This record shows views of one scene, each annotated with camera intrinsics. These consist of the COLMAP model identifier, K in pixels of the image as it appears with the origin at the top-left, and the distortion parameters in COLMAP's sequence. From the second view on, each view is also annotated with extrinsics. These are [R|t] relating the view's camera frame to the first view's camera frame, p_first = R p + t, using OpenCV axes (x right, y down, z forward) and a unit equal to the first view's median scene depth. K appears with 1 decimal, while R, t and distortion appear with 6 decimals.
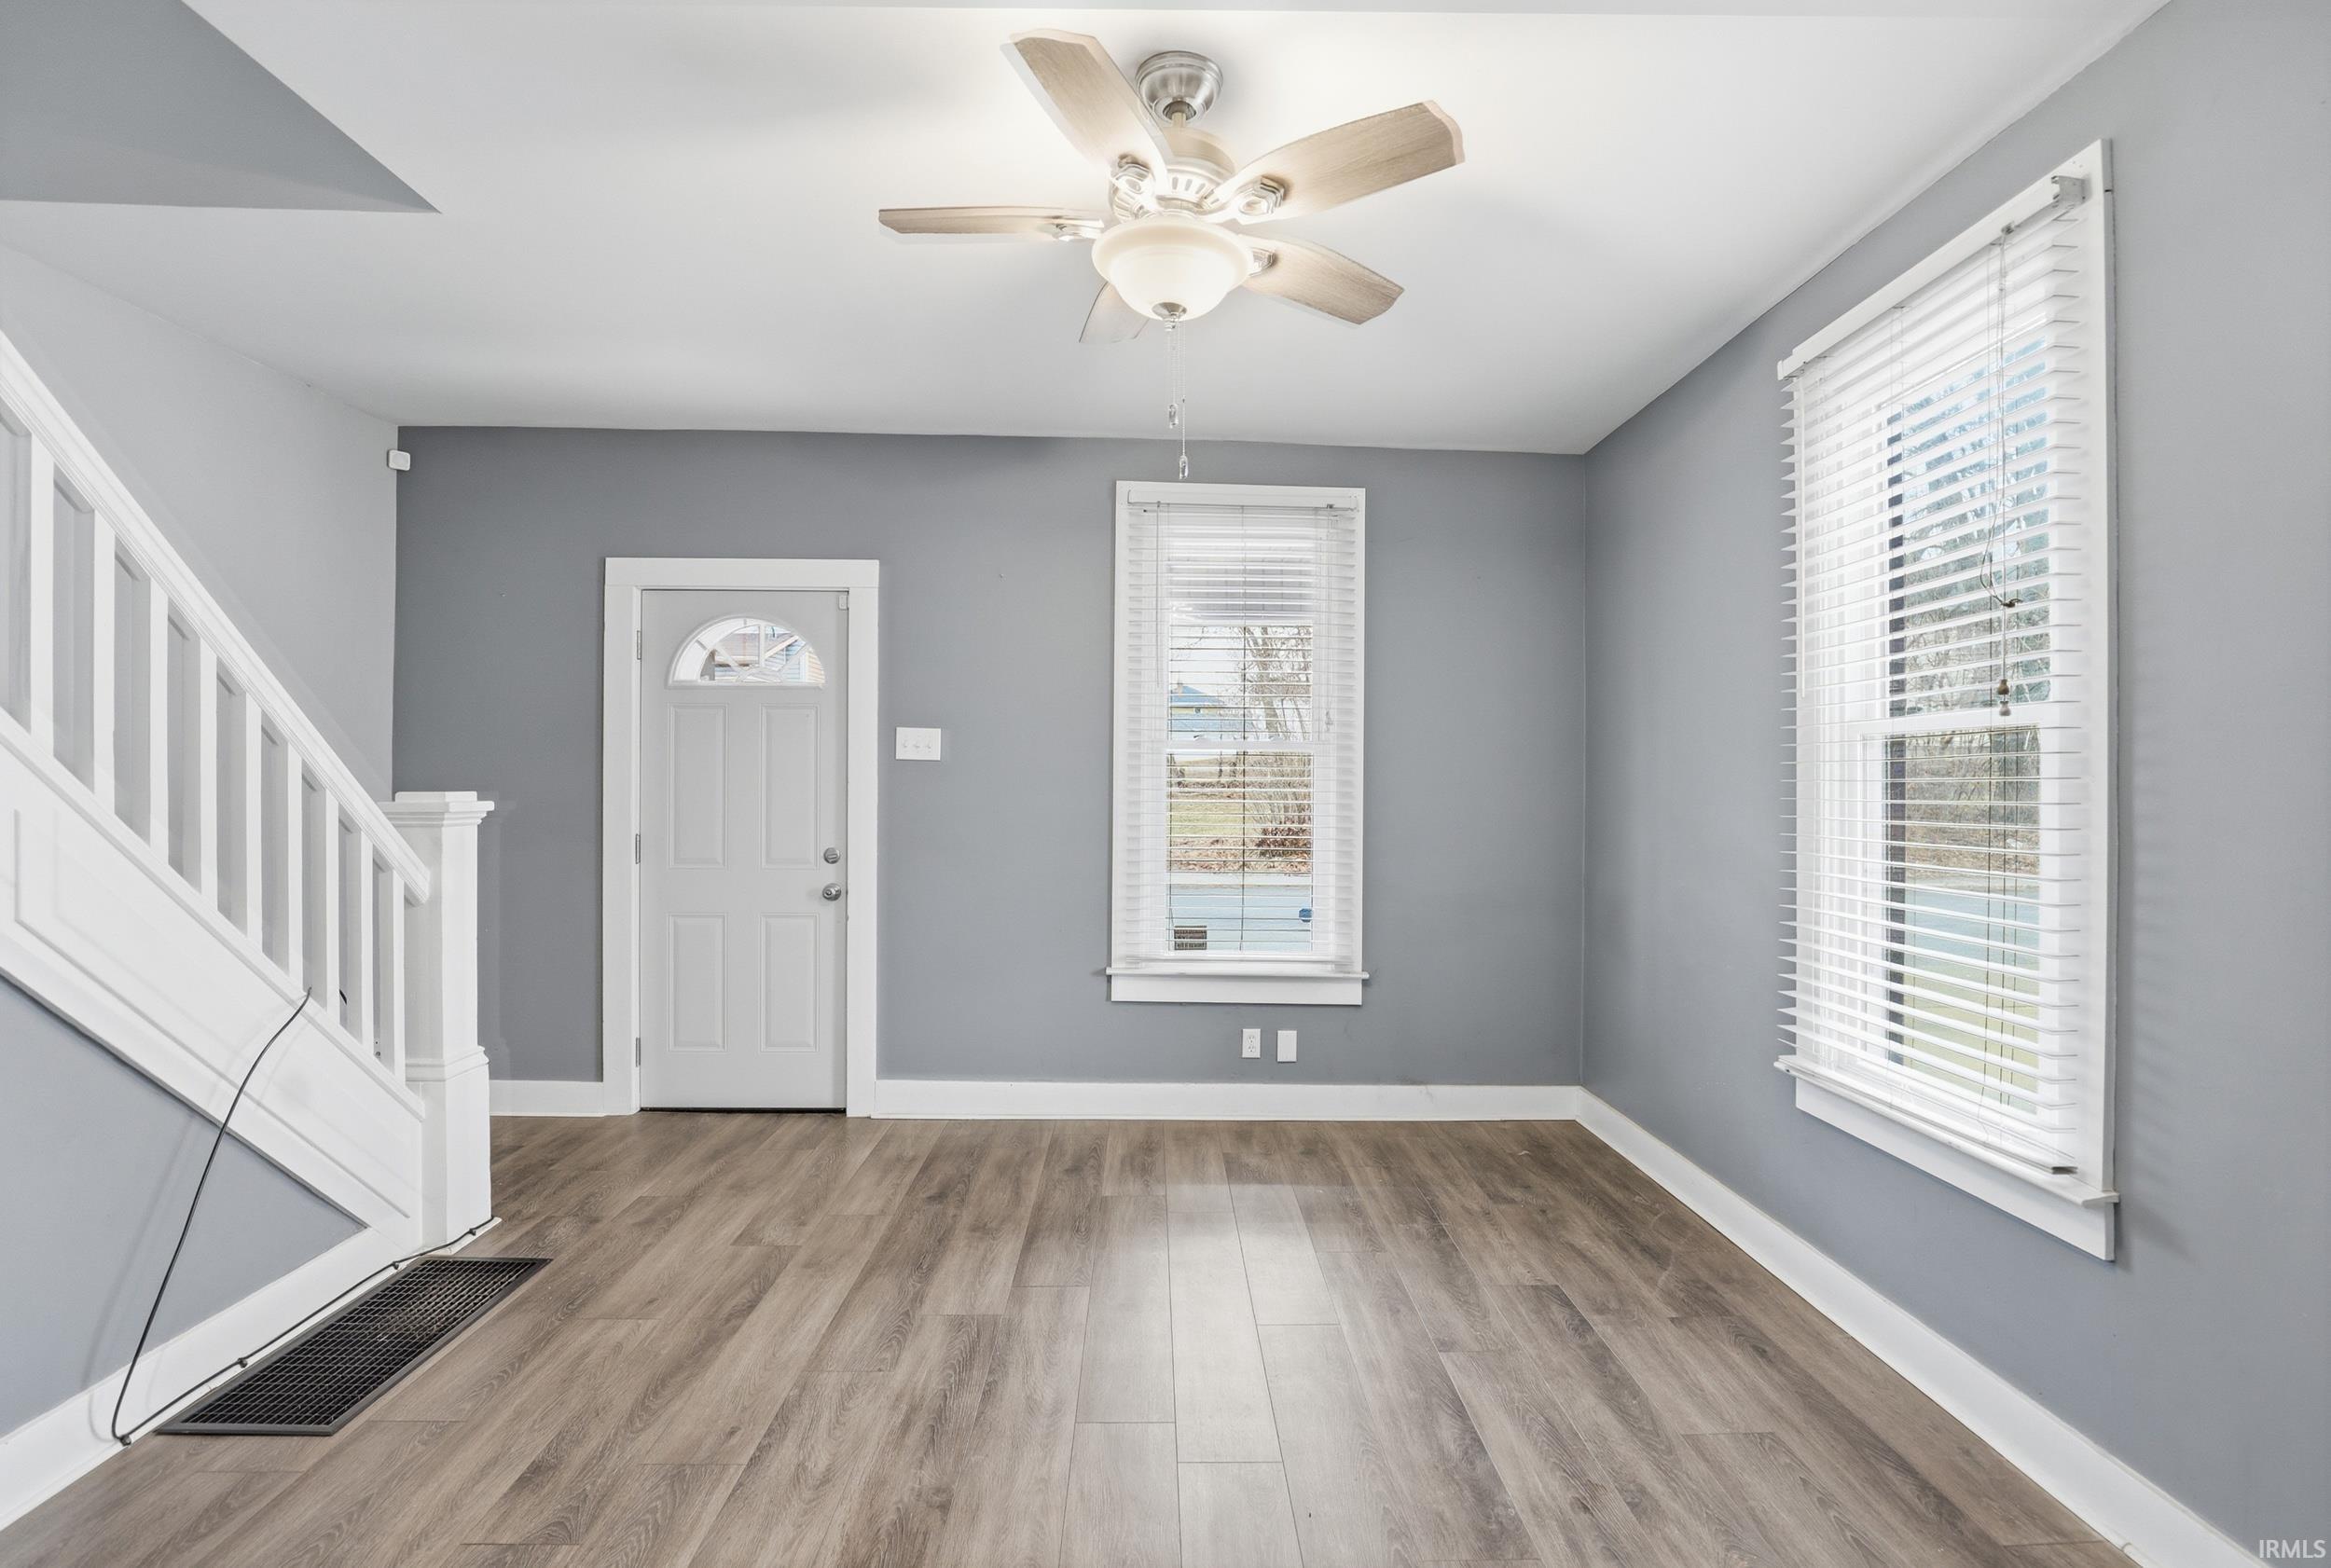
lens RADIAL K [[1101.3, 0, 1165.5], [0, 1101.3, 784.0], [0, 0, 1]] dist [-0.000125, -0.000009]
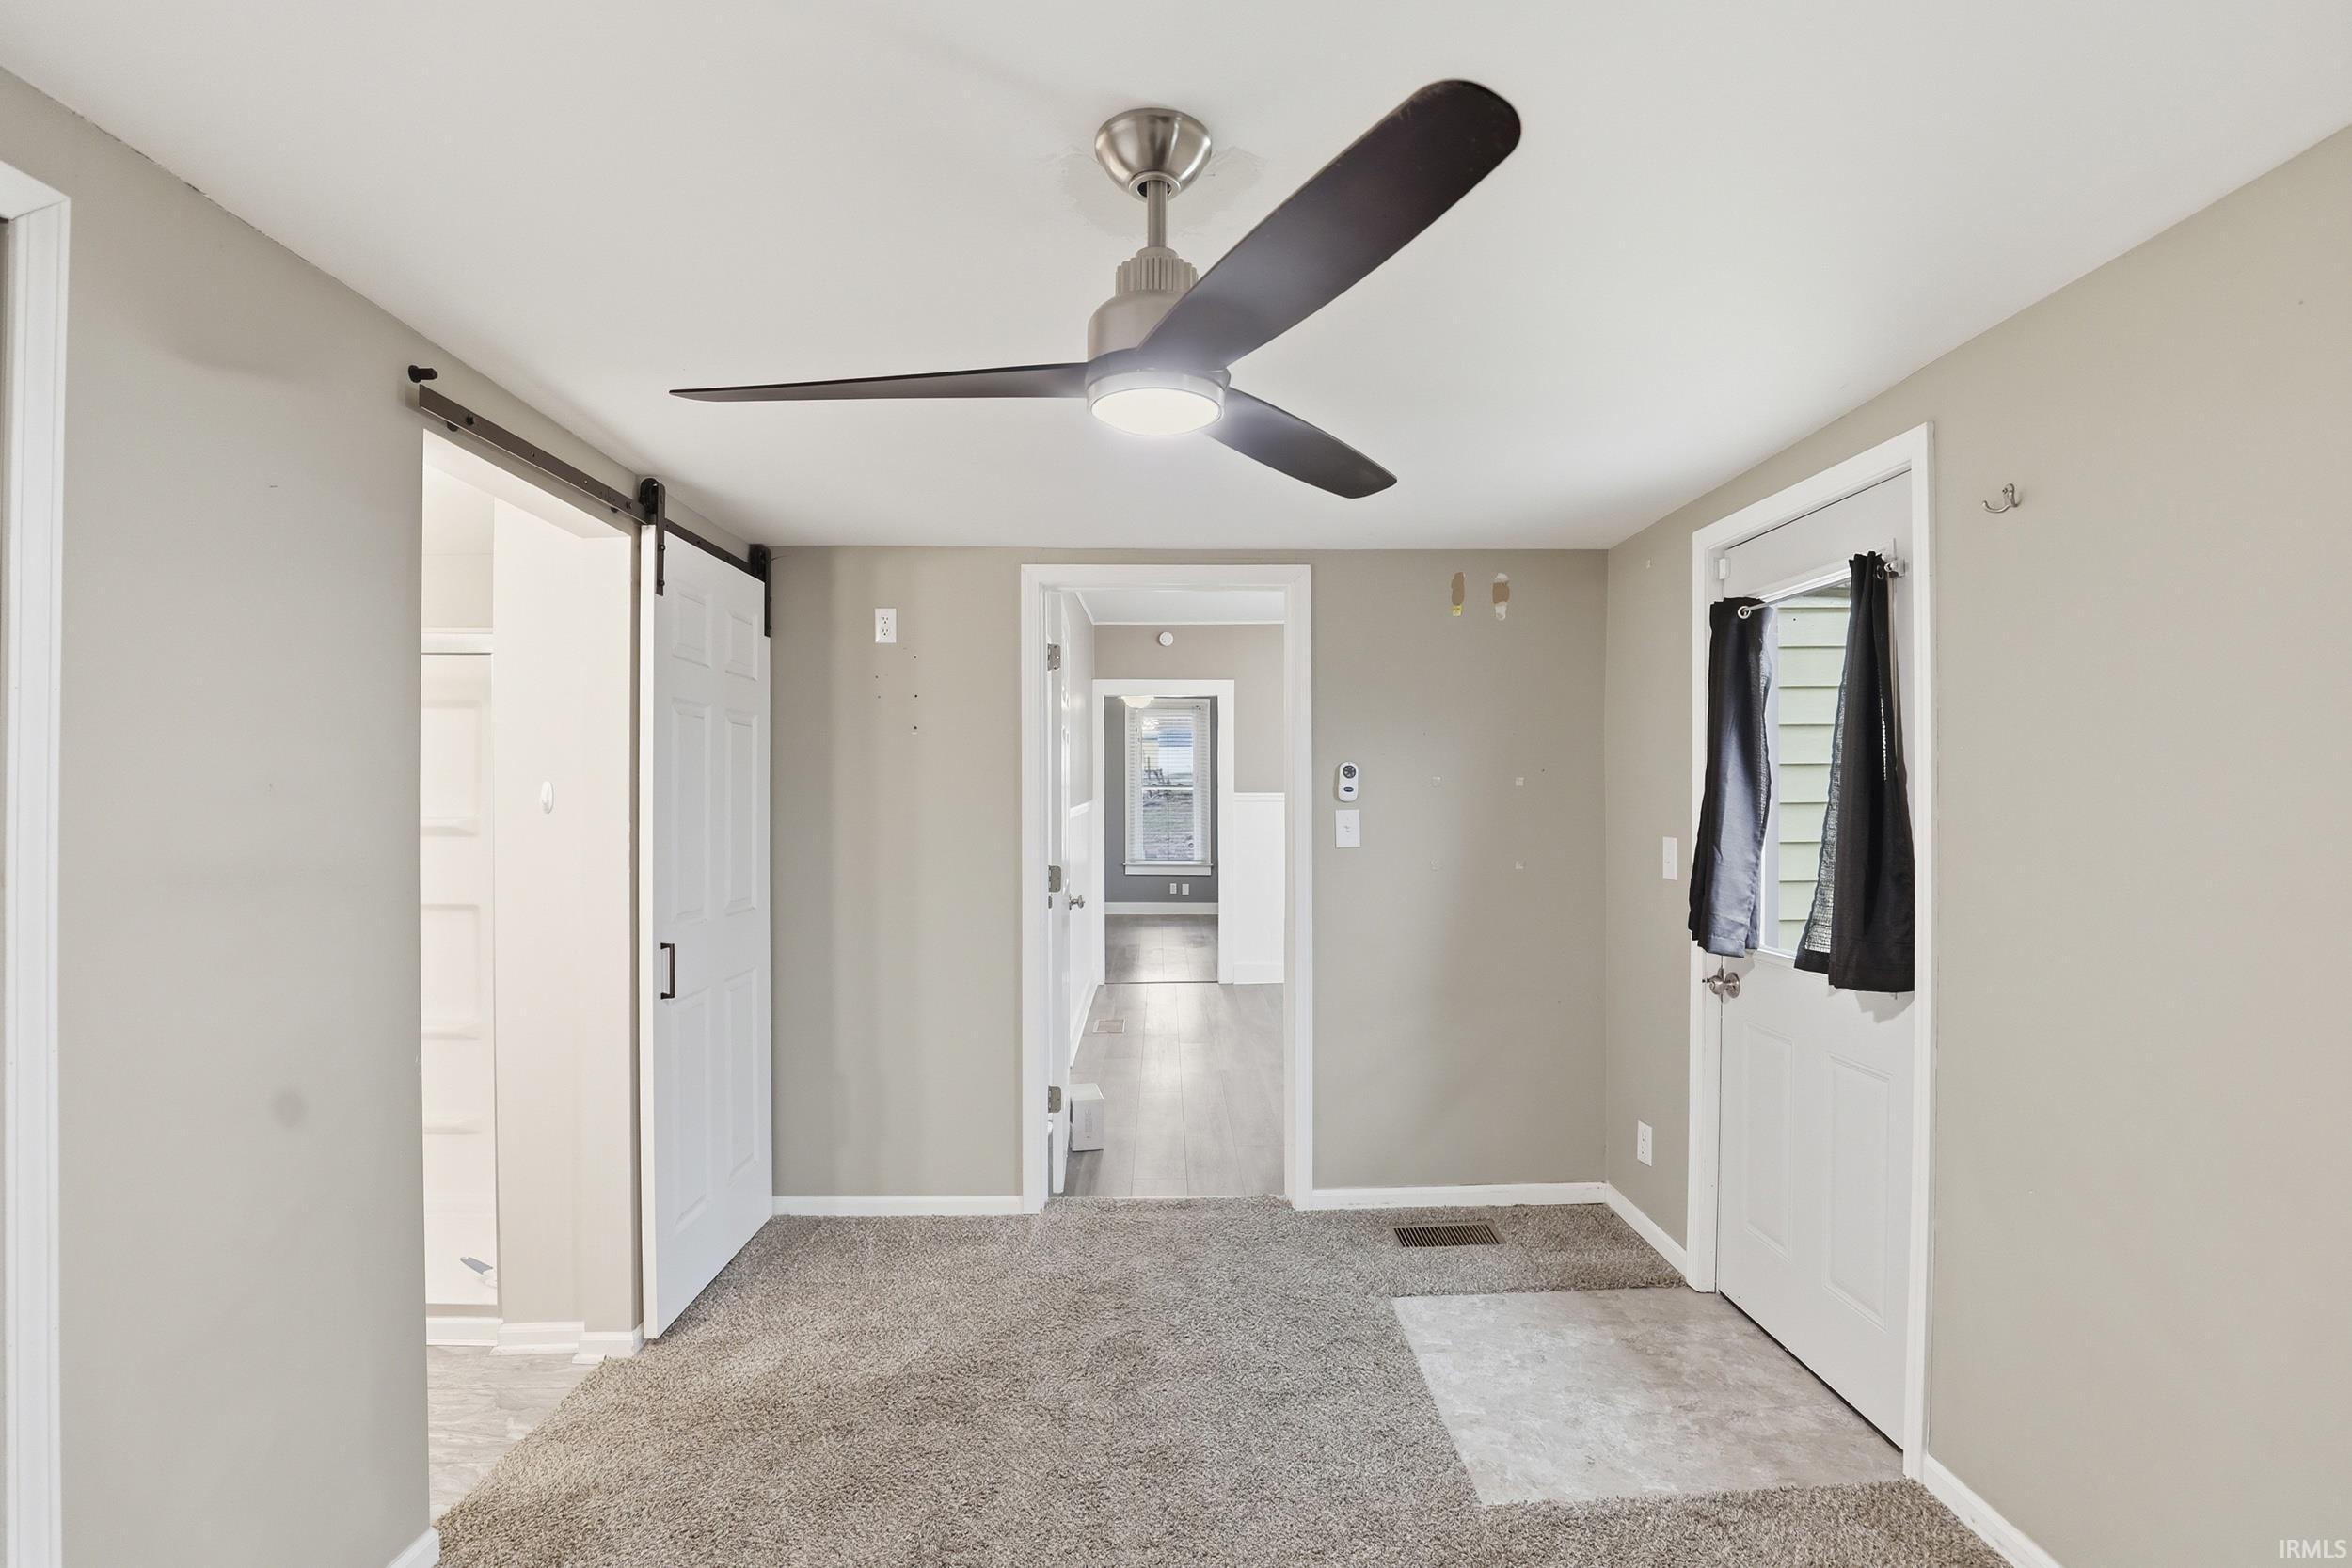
lens RADIAL K [[1089.9, 0, 1187.4], [0, 1089.9, 777.9], [0, 0, 1]] dist [-0.037943, 0.008051]
pose [[0.999862, -0.005956, 0.015500, 0.072269], [0.006015, 0.999975, -0.003760, -0.049656], [-0.015477, 0.003852, 0.999873, -1.916385]]
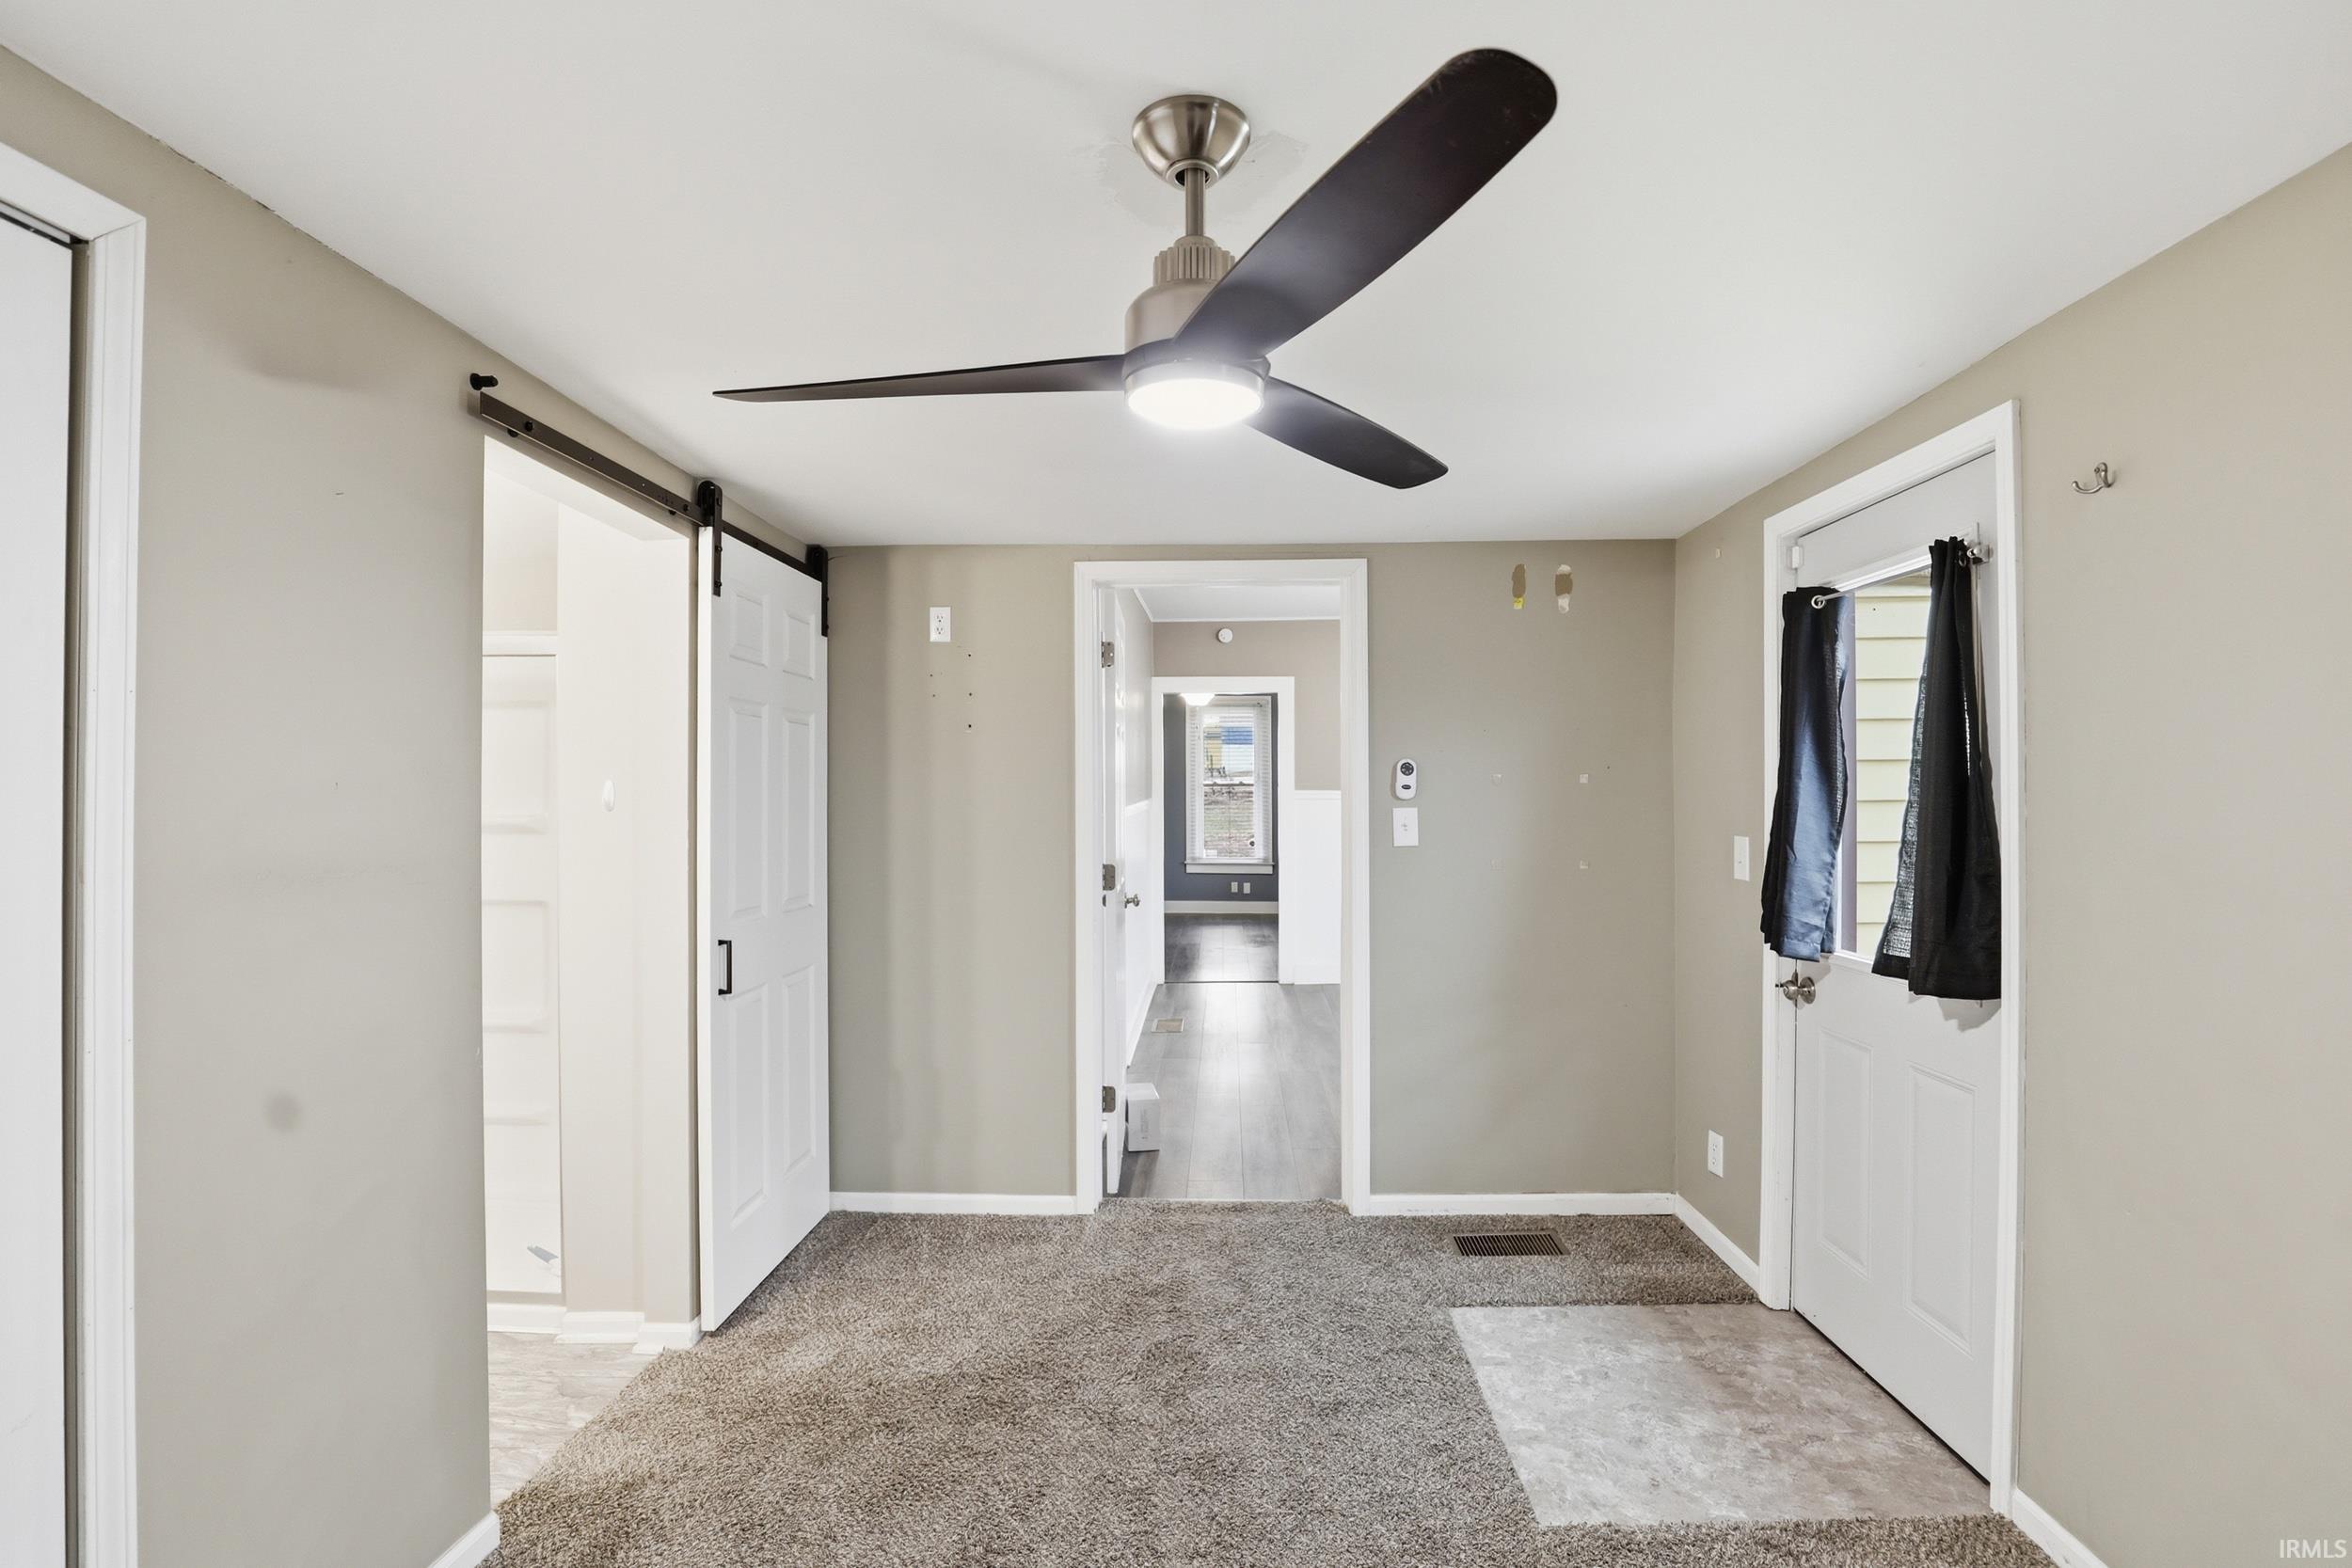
lens RADIAL K [[1095.7, 0, 1189.6], [0, 1095.7, 772.4], [0, 0, 1]] dist [-0.038687, 0.008376]
pose [[0.999132, -0.007744, -0.040929, 0.080042], [0.007457, 0.999947, -0.007160, -0.049513], [0.040983, 0.006849, 0.999136, -1.911565]]
